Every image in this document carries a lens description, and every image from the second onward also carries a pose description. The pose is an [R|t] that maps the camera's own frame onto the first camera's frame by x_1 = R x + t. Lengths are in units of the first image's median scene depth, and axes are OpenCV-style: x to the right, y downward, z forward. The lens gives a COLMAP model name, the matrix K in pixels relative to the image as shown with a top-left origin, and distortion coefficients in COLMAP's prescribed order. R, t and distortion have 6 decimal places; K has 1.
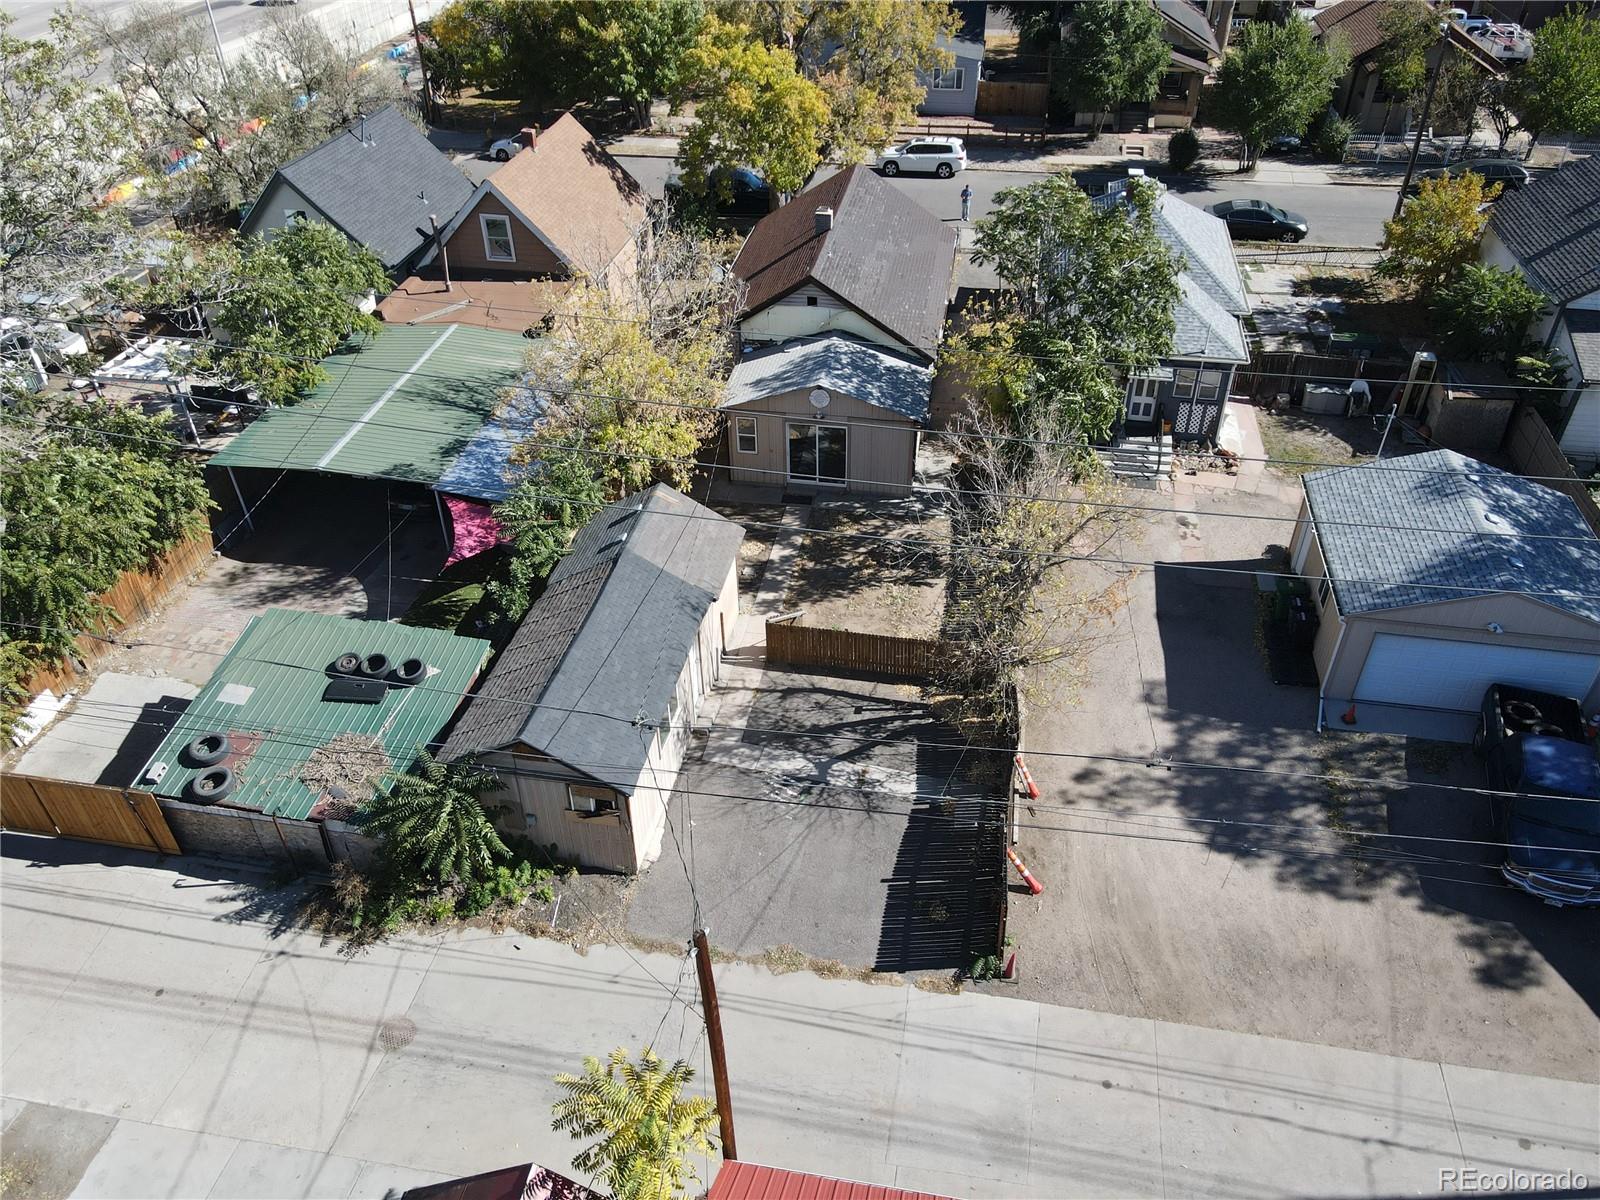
lens RADIAL K [[1166.2, 0, 811.2], [0, 1166.2, 602.0], [0, 0, 1]] dist [0.002633, 0.011359]
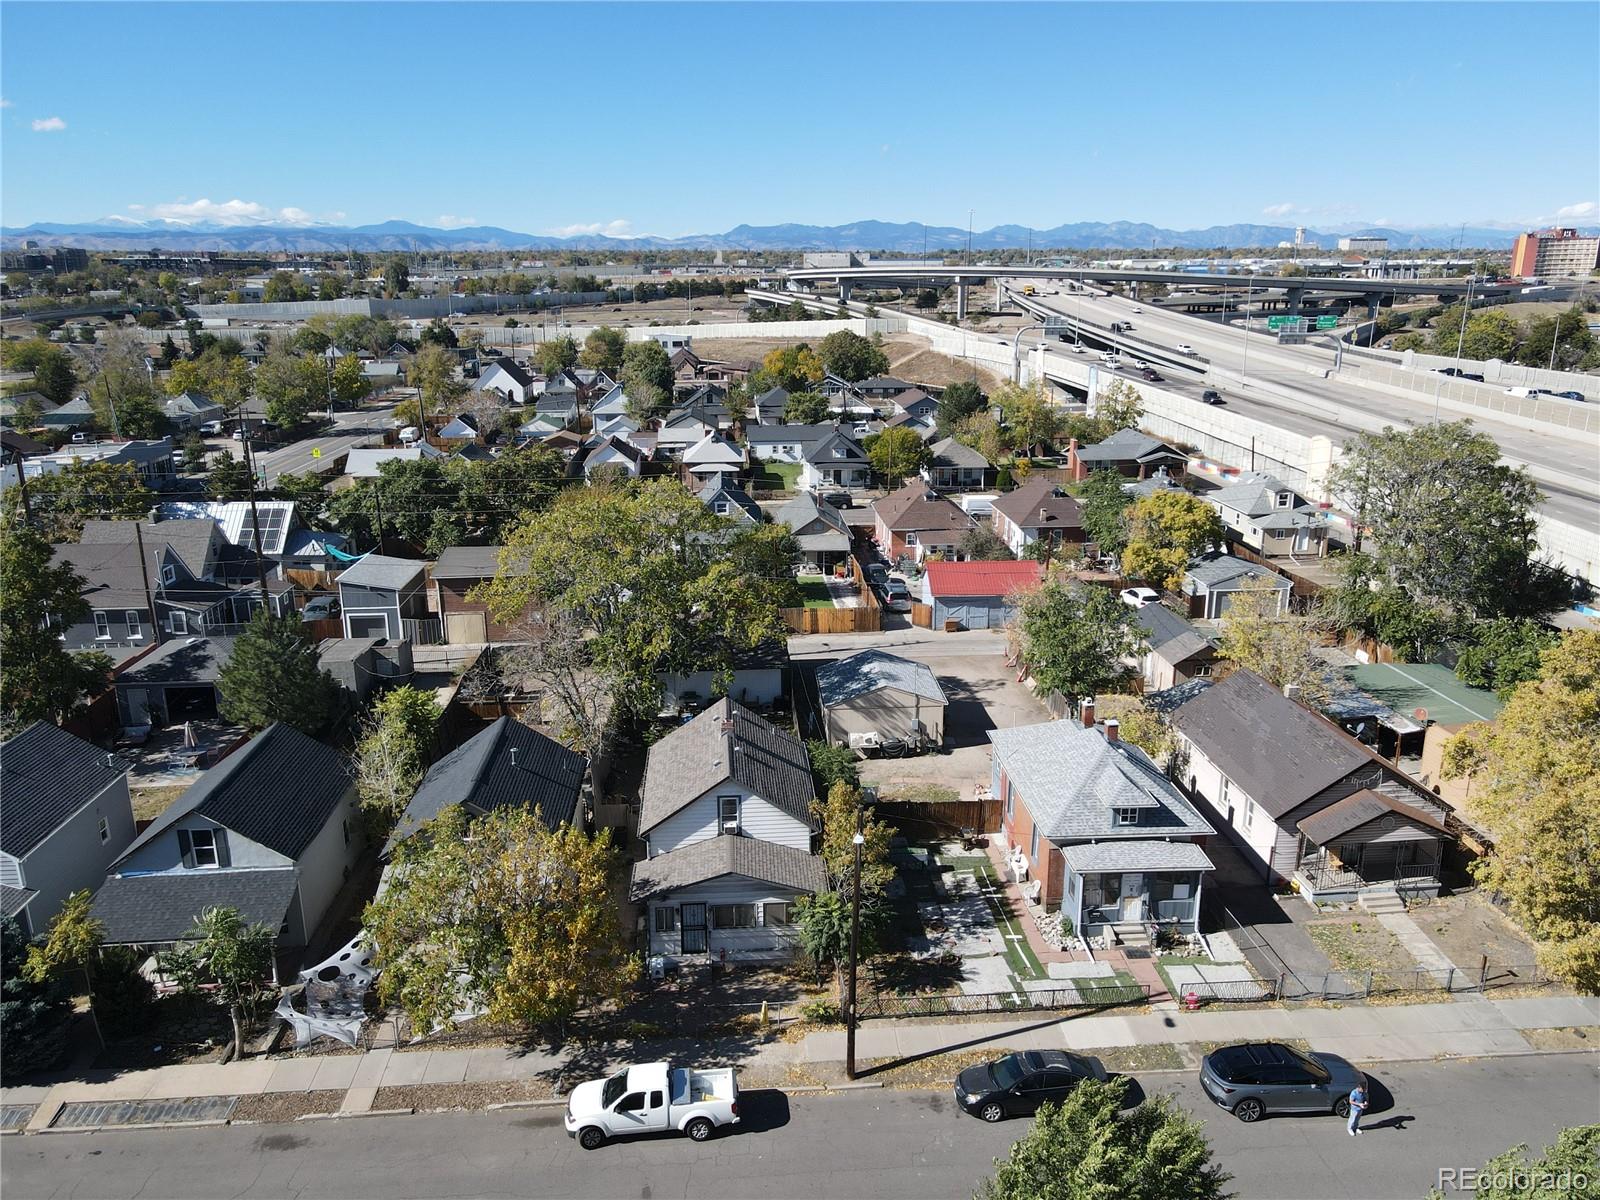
lens RADIAL K [[1169.6, 0, 811.7], [0, 1169.6, 585.4], [0, 0, 1]] dist [-0.005503, 0.049725]
pose [[-0.968386, 0.070976, -0.239147, 1.173536], [-0.148381, 0.606748, 0.780922, -1.847987], [0.200529, 0.791719, -0.577035, 2.062899]]
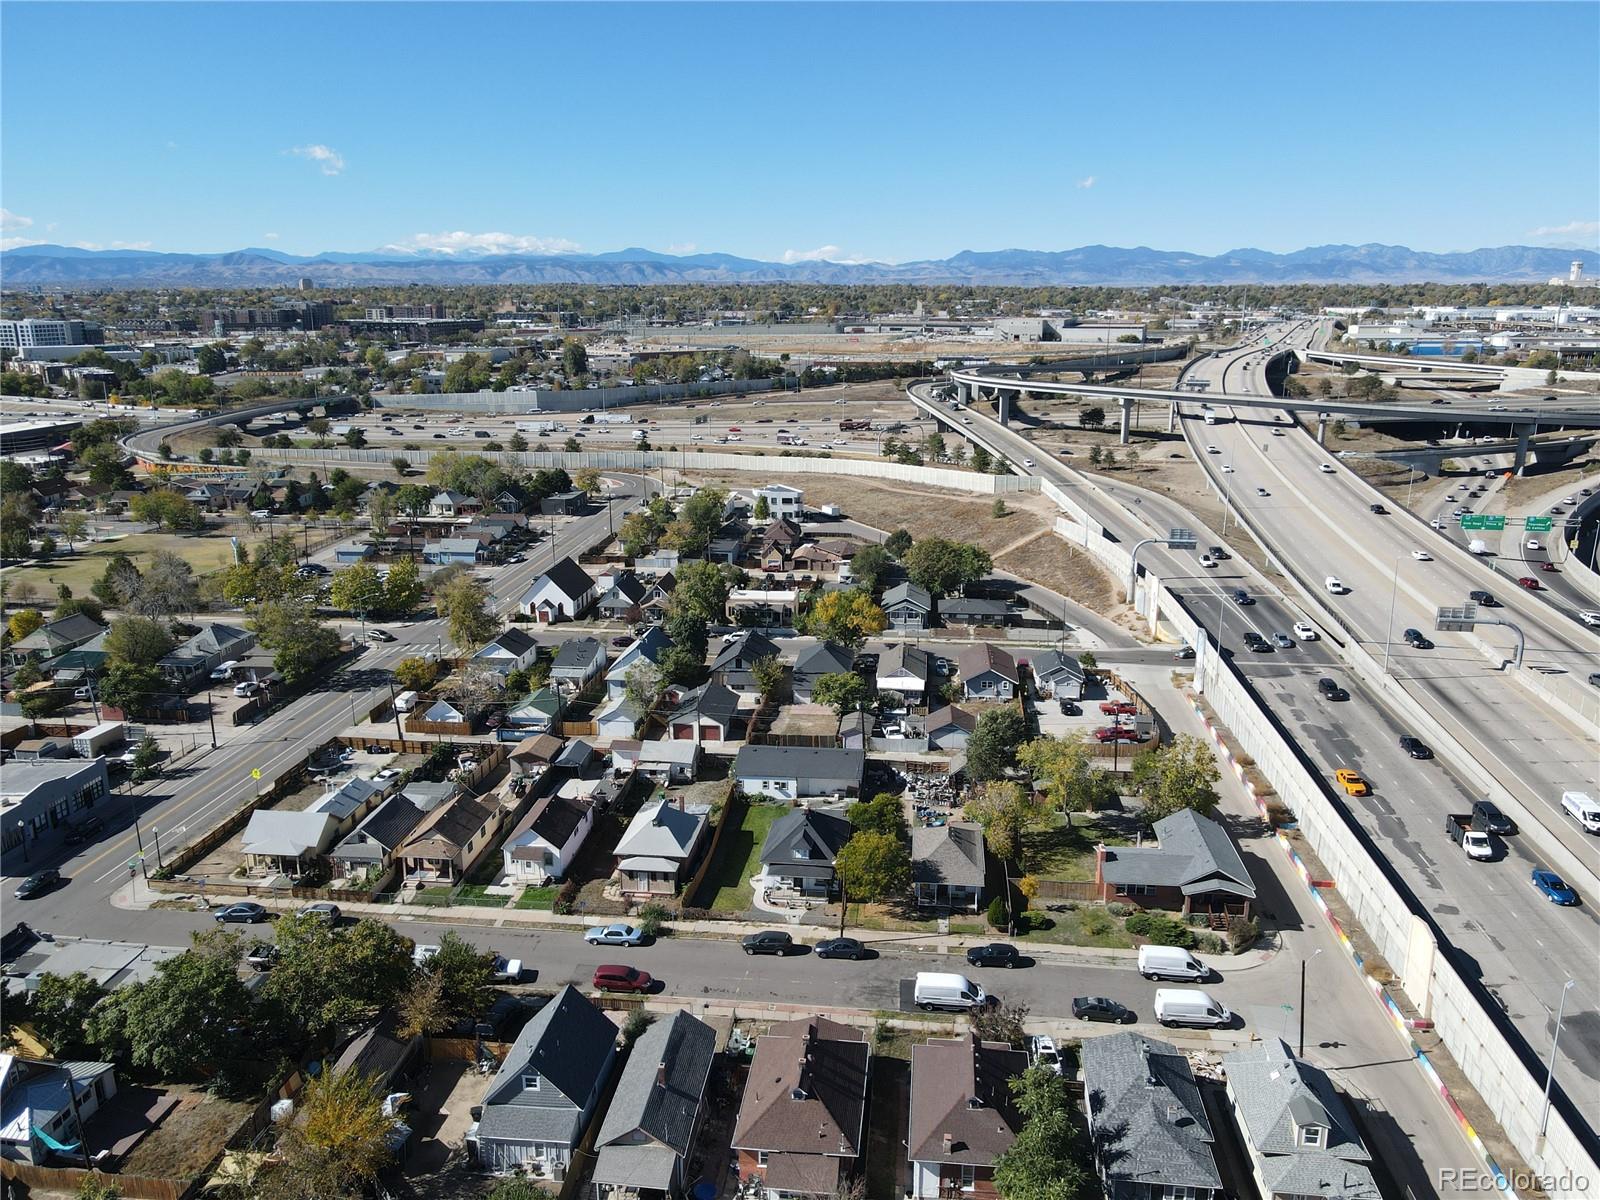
lens RADIAL K [[1166.2, 0, 811.2], [0, 1166.2, 602.0], [0, 0, 1]] dist [0.002633, 0.011359]
pose [[-0.997609, 0.022966, -0.065187, 0.092800], [-0.037917, 0.606701, 0.794025, -2.062073], [0.057785, 0.794598, -0.604379, 0.605728]]
